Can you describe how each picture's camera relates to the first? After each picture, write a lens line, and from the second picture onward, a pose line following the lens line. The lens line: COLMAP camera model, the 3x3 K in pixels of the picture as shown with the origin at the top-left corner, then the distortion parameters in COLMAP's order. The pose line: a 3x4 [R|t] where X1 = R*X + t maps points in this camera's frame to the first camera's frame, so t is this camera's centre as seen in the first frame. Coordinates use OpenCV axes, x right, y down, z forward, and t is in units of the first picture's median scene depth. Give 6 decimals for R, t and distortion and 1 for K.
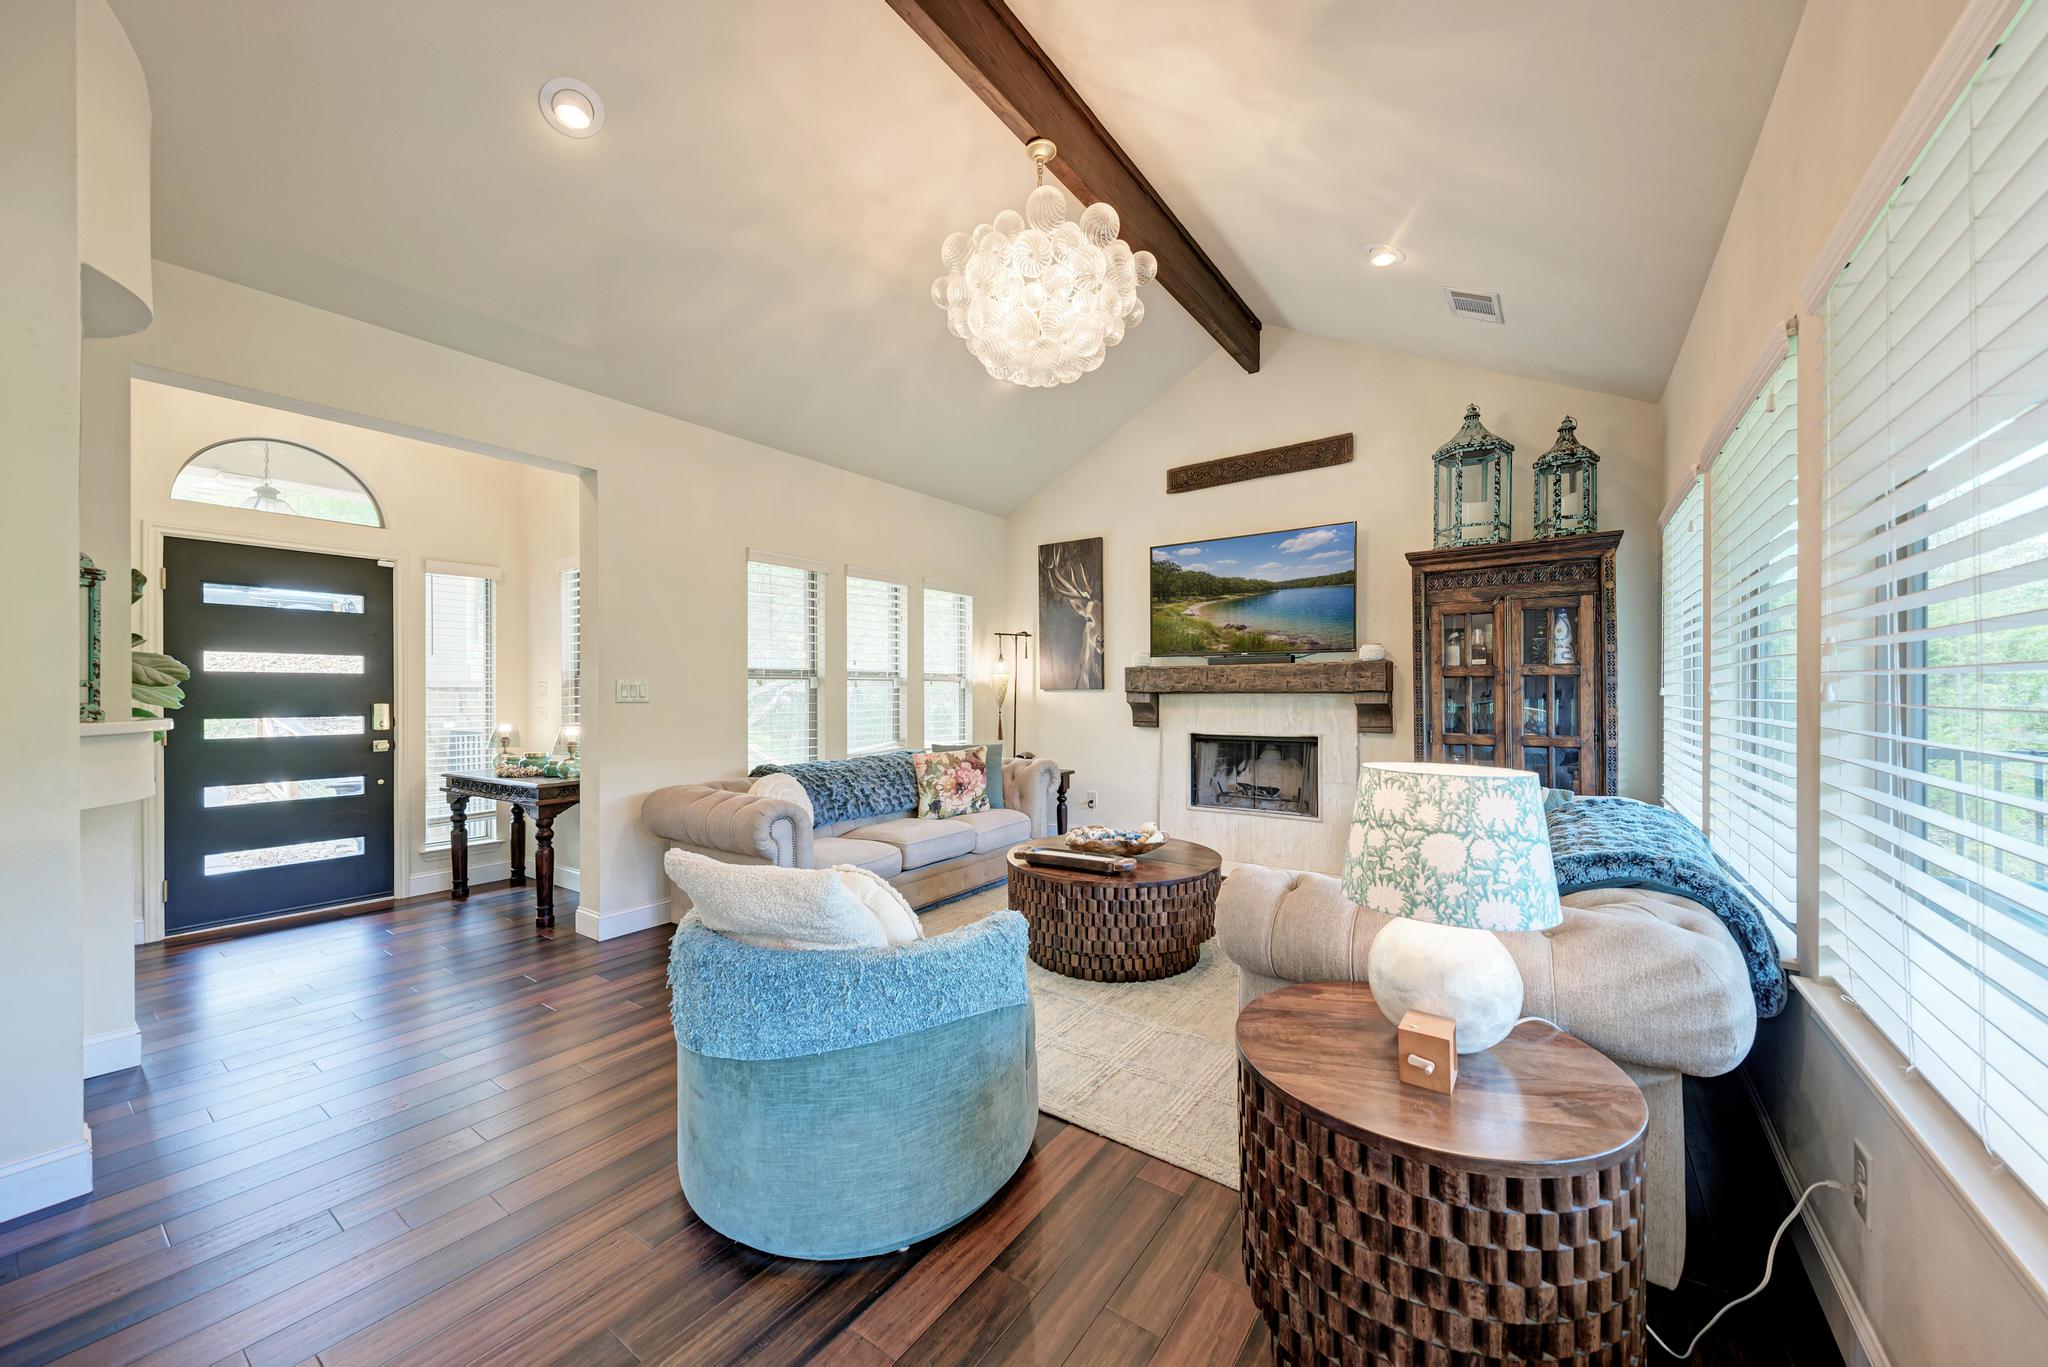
lens RADIAL K [[736.7, 0, 1025.8], [0, 736.7, 696.6], [0, 0, 1]] dist [0.016090, -0.006921]
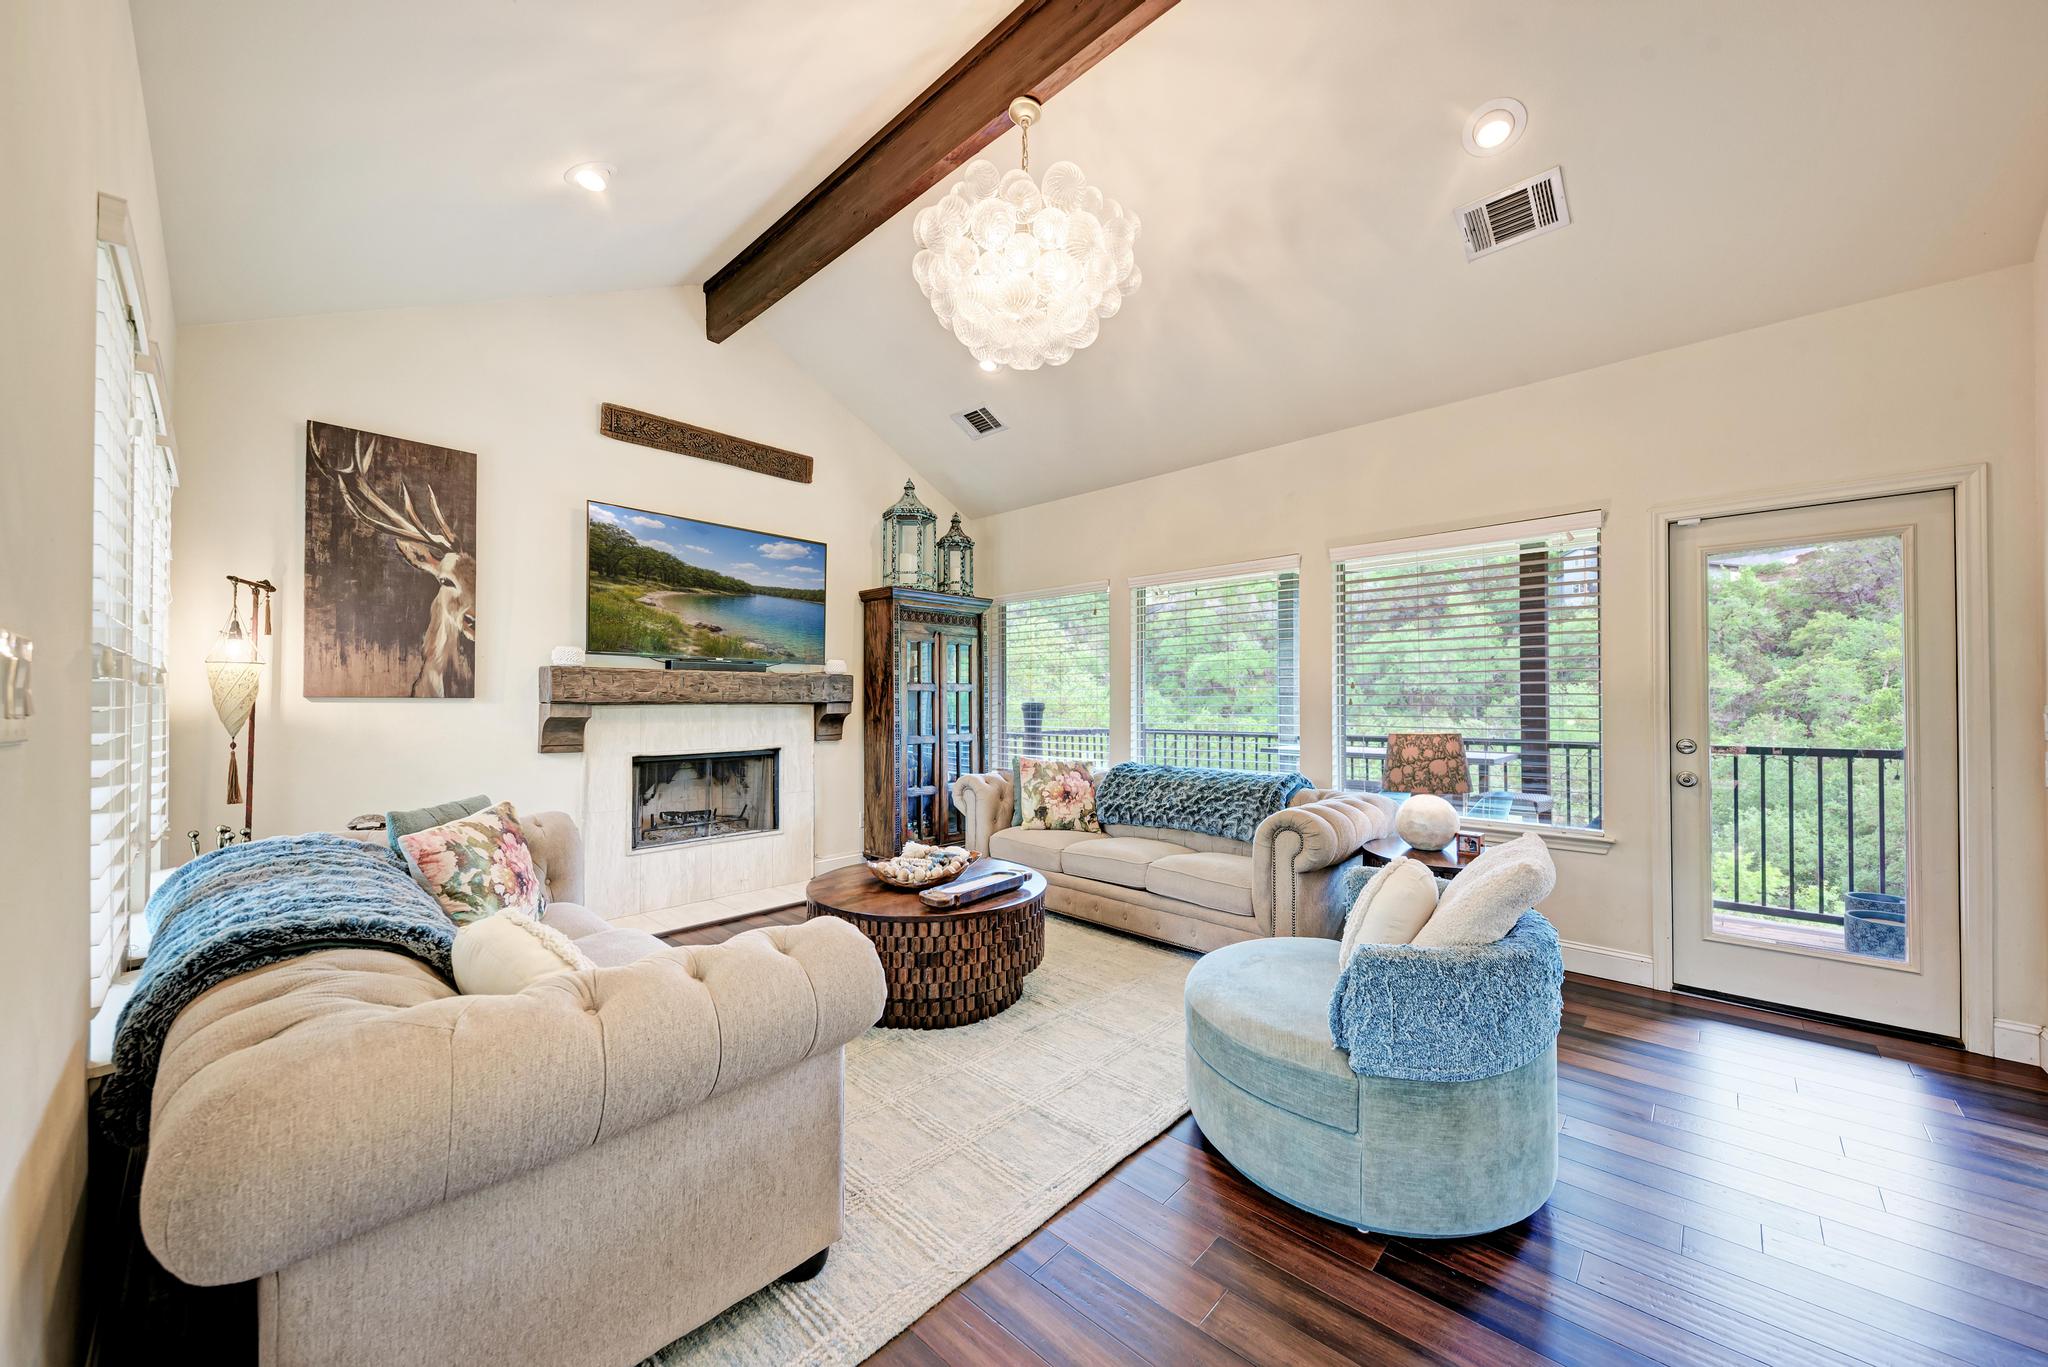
lens RADIAL K [[739.0, 0, 1025.9], [0, 739.0, 695.0], [0, 0, 1]] dist [0.019218, -0.009700]
pose [[0.133656, 0.012201, 0.990953, -0.586908], [0.007194, 0.999886, -0.013281, -0.000970], [-0.991002, 0.008904, 0.133553, 0.580354]]
